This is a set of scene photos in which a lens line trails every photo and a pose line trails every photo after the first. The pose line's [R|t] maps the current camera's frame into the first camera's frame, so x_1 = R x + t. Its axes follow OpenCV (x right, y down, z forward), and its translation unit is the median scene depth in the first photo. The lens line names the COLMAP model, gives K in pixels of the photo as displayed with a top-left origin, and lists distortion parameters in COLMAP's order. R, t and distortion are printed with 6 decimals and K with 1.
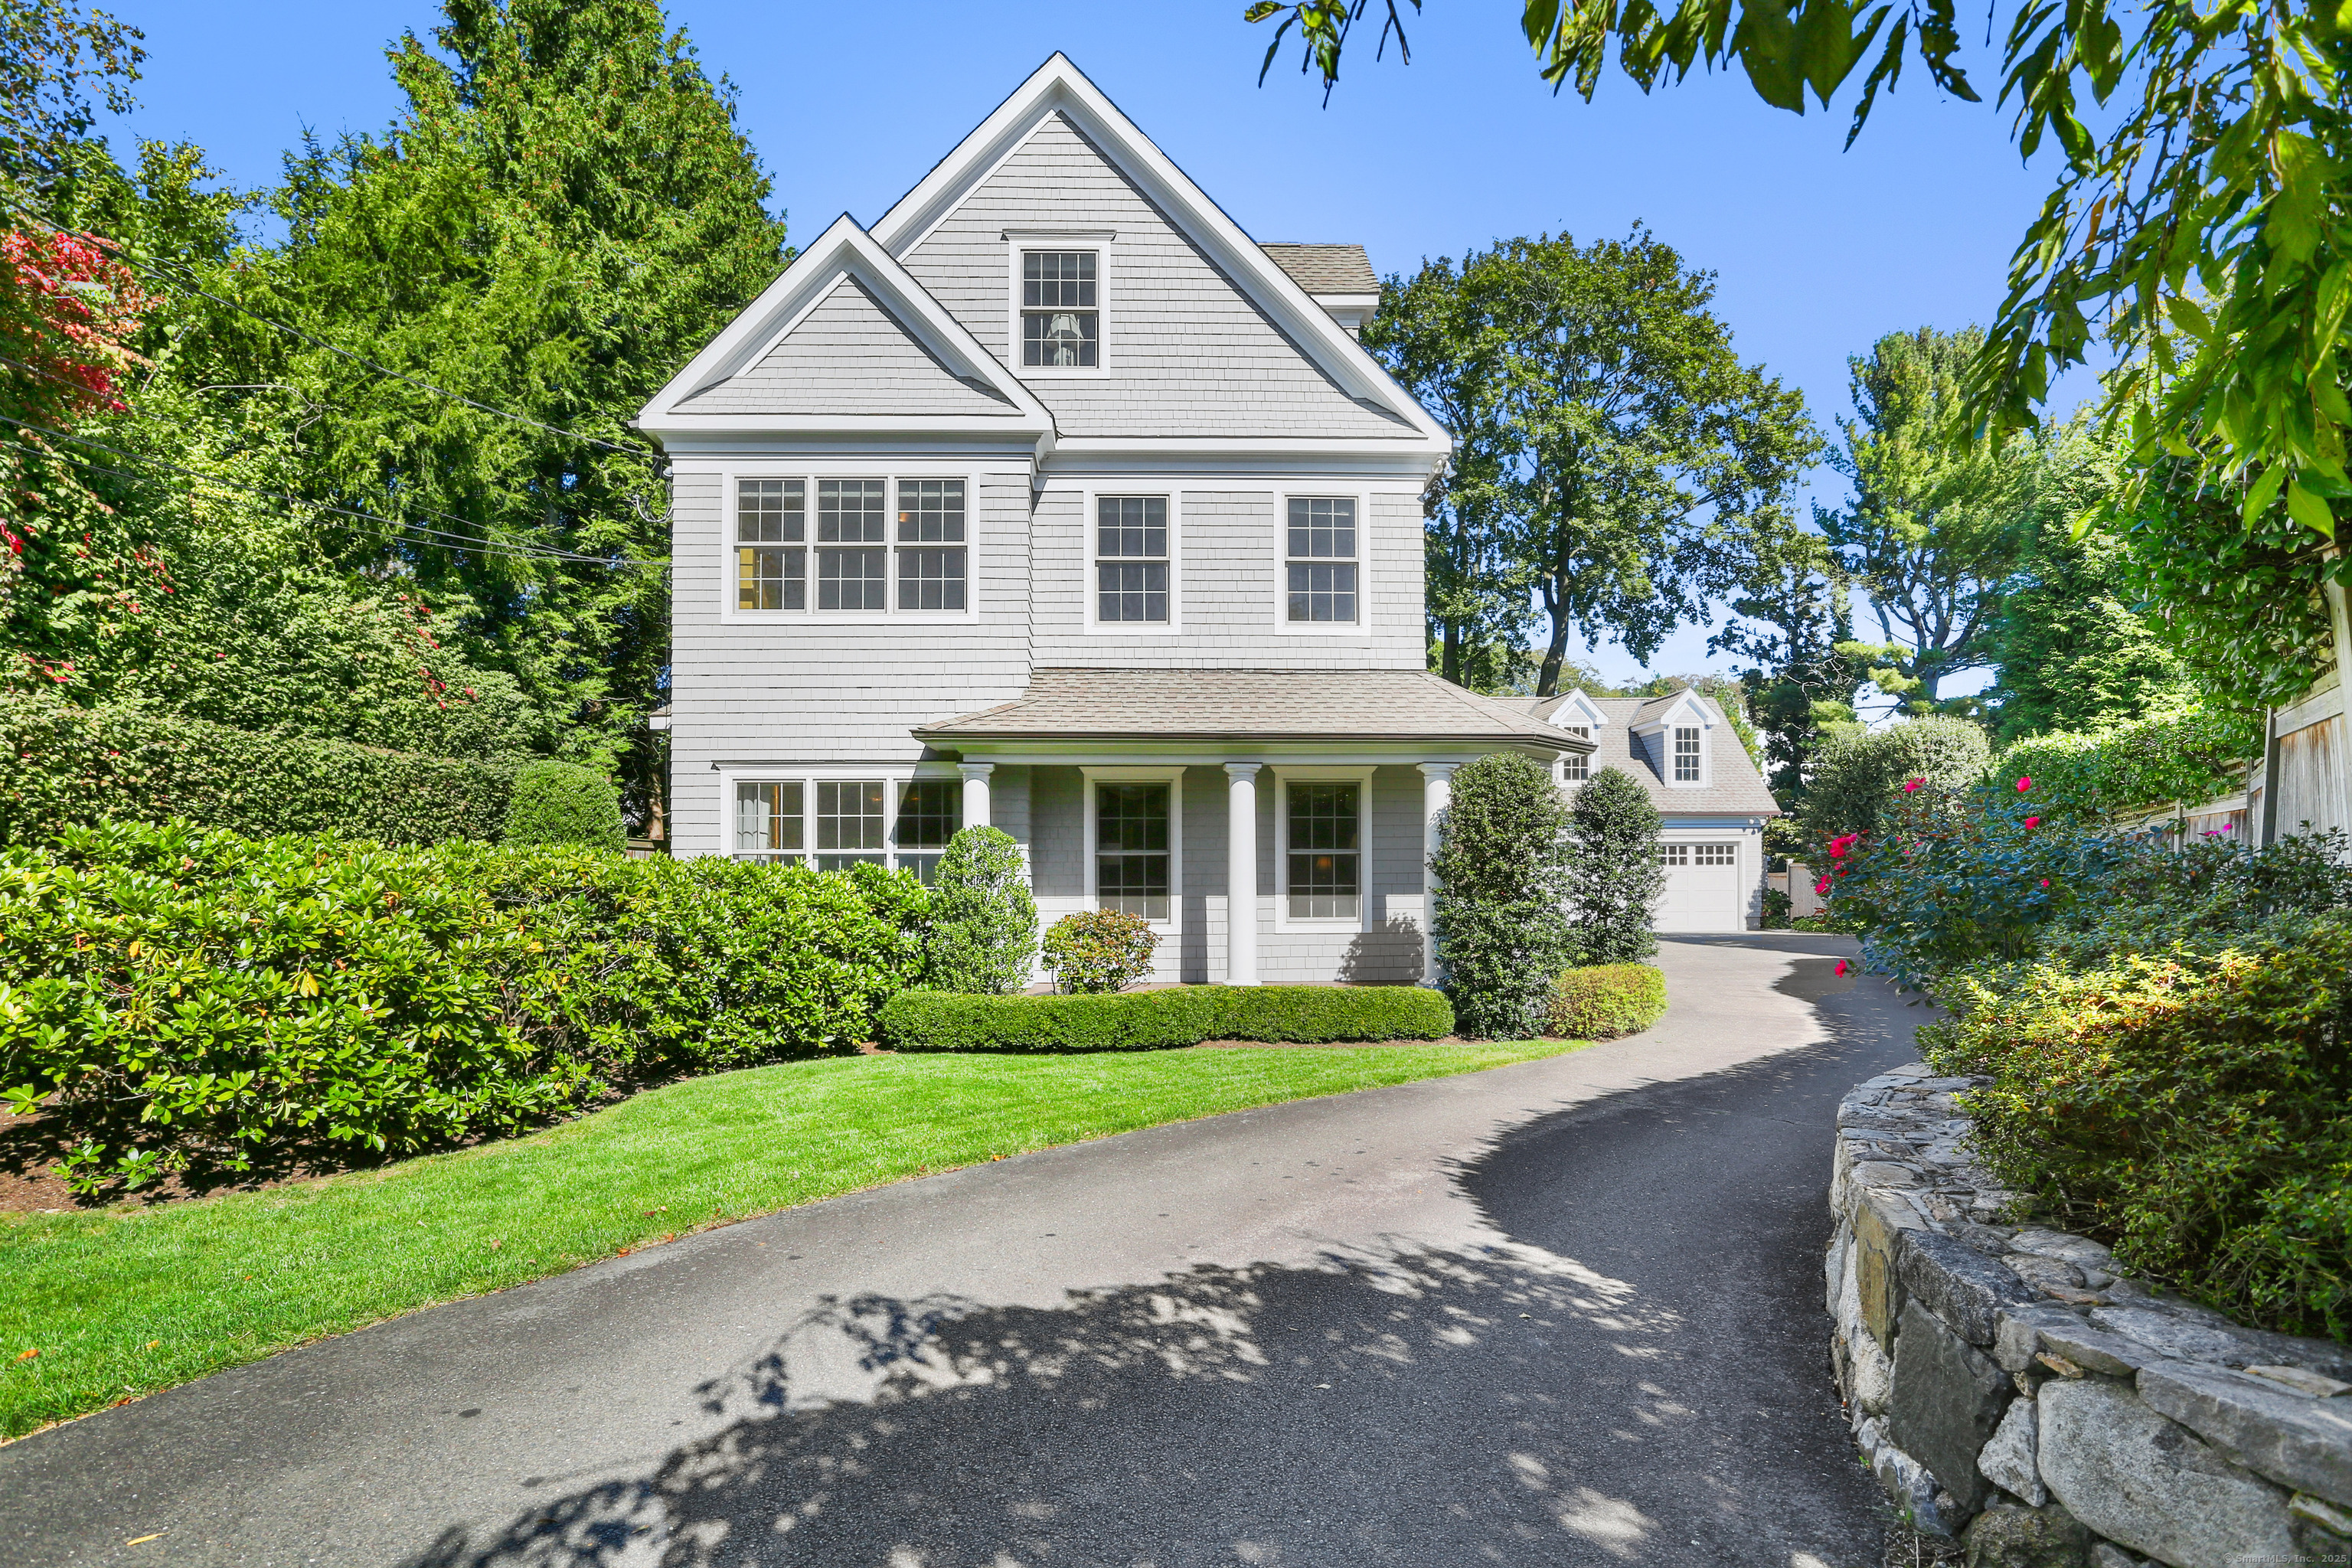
lens RADIAL K [[1216.5, 0, 1176.0], [0, 1216.5, 784.0], [0, 0, 1]] dist [-0.066489, 0.056005]
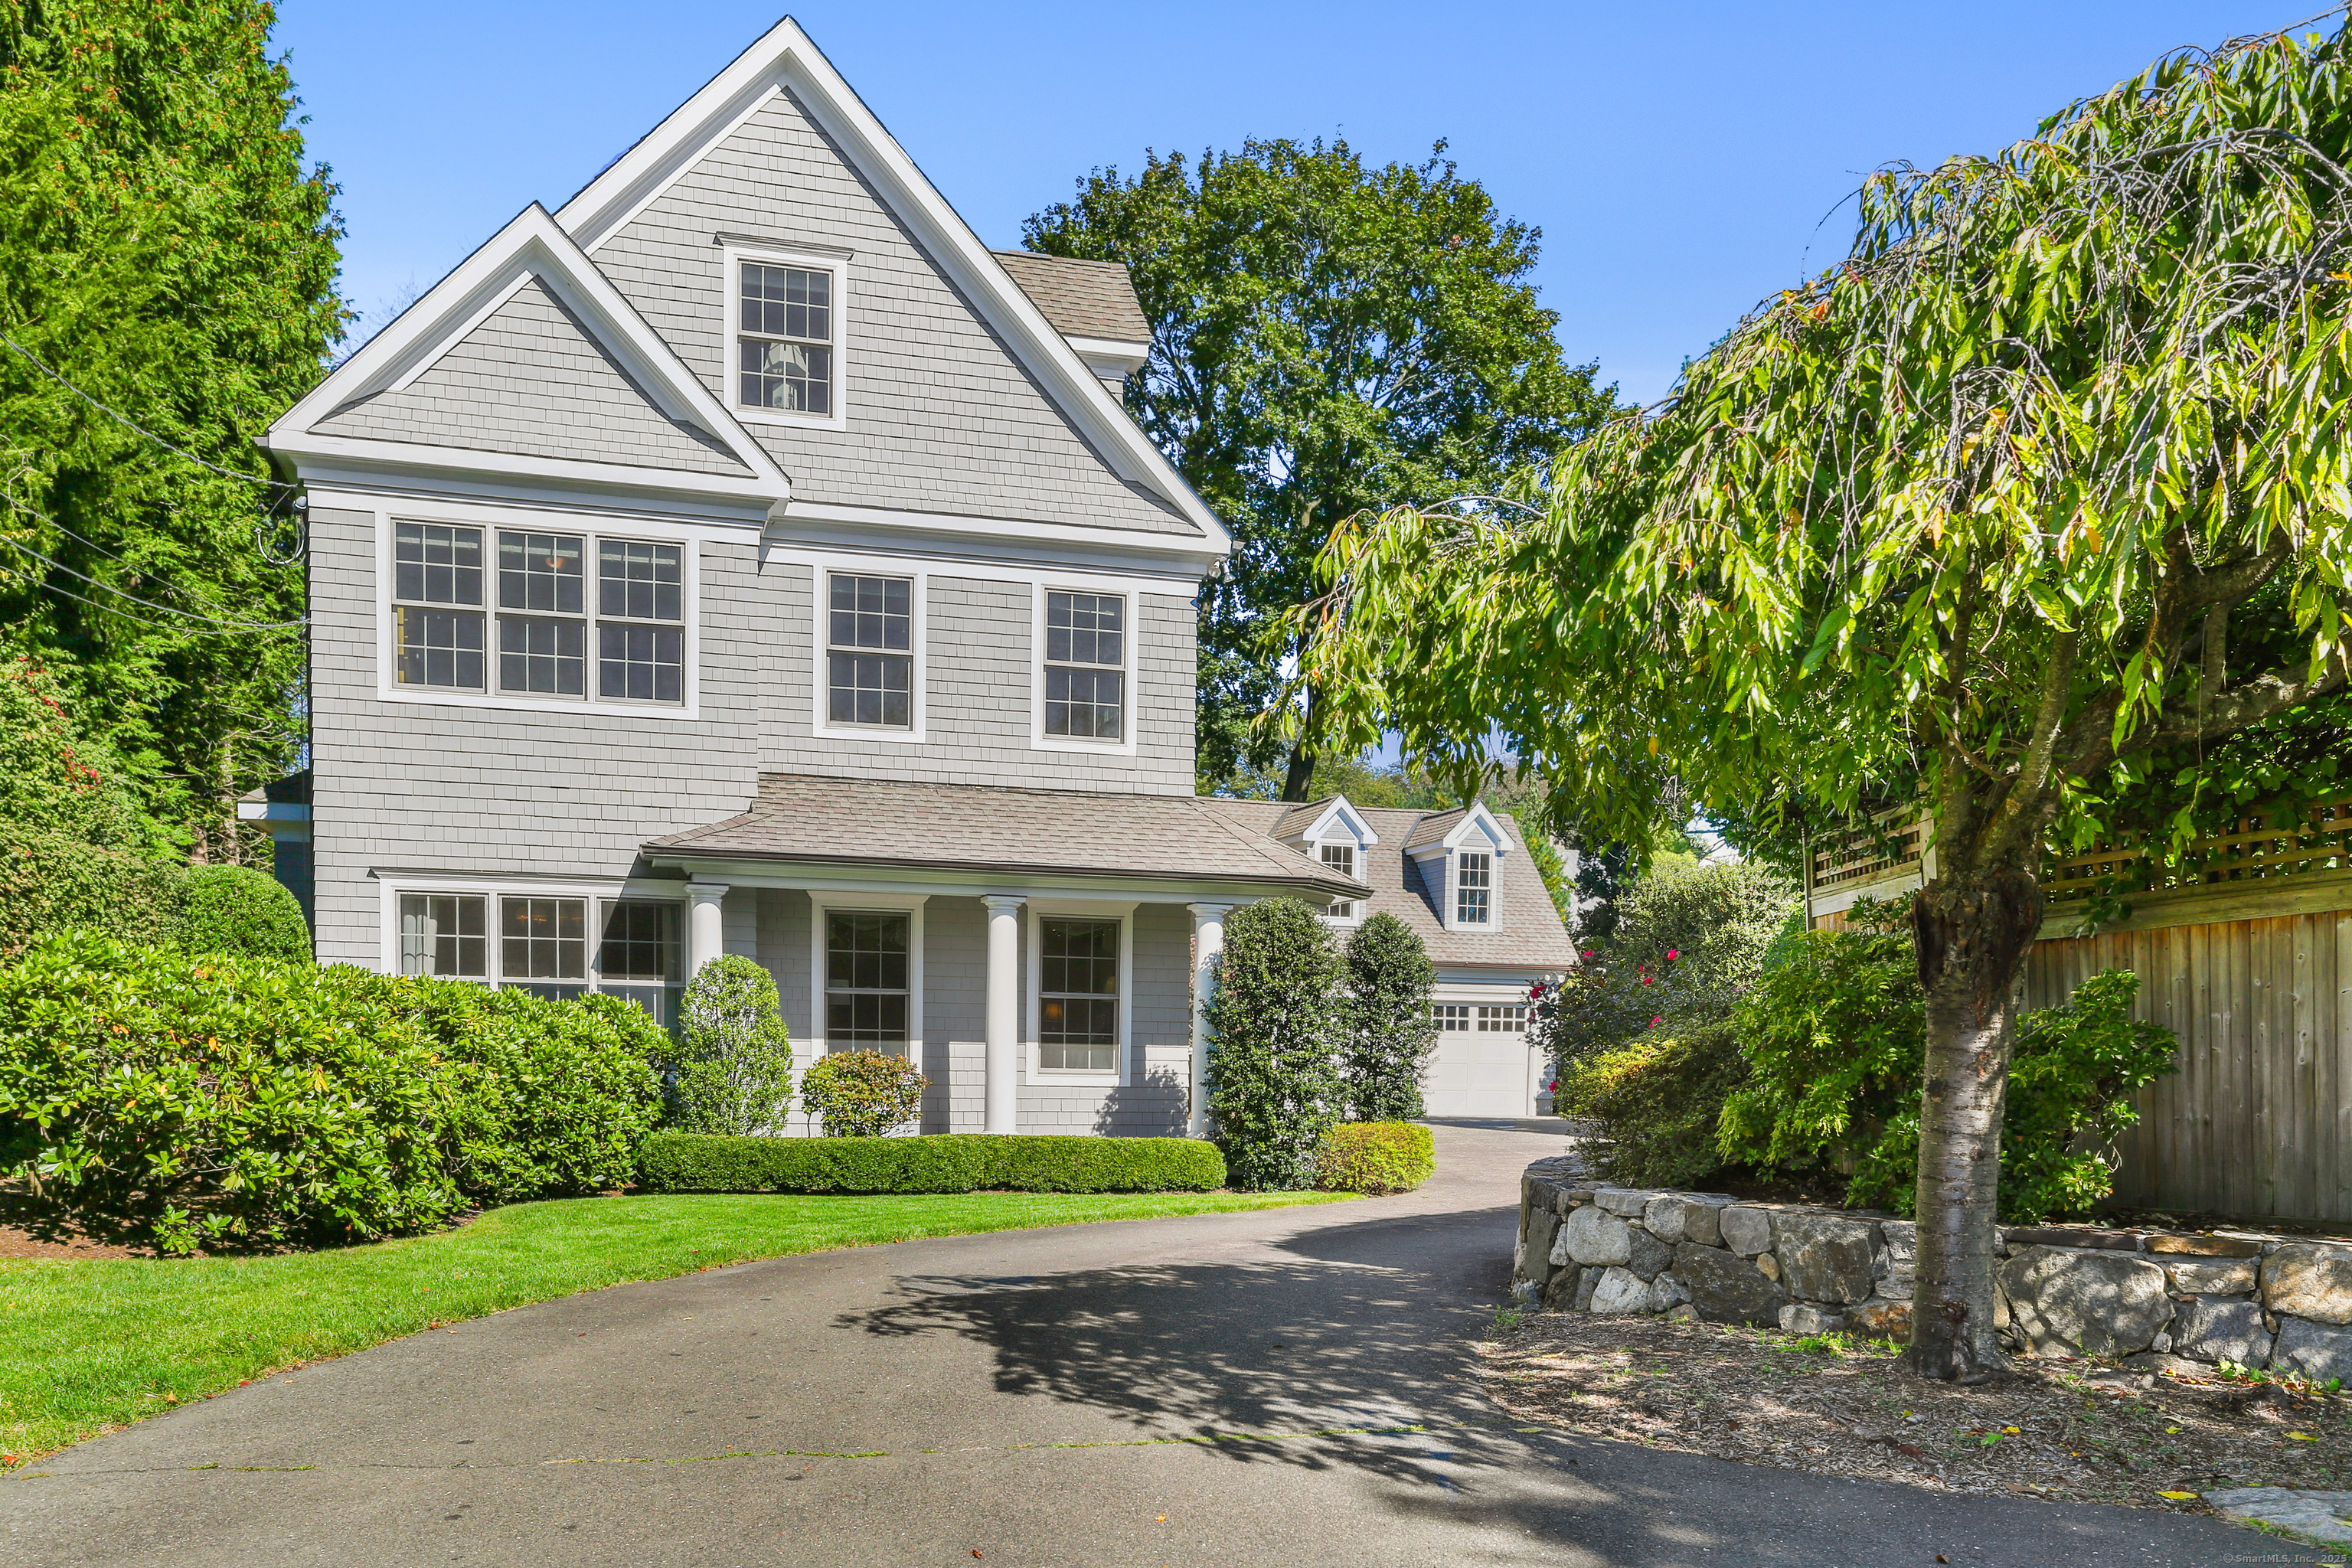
lens RADIAL K [[2464.6, 0, 1176.0], [0, 2464.6, 784.0], [0, 0, 1]] dist [-0.024883, 0.003191]
pose [[0.962464, 0.049612, 0.266837, -0.294814], [-0.039219, 0.998255, -0.044143, -0.022378], [-0.268562, 0.032021, 0.962730, -0.756217]]
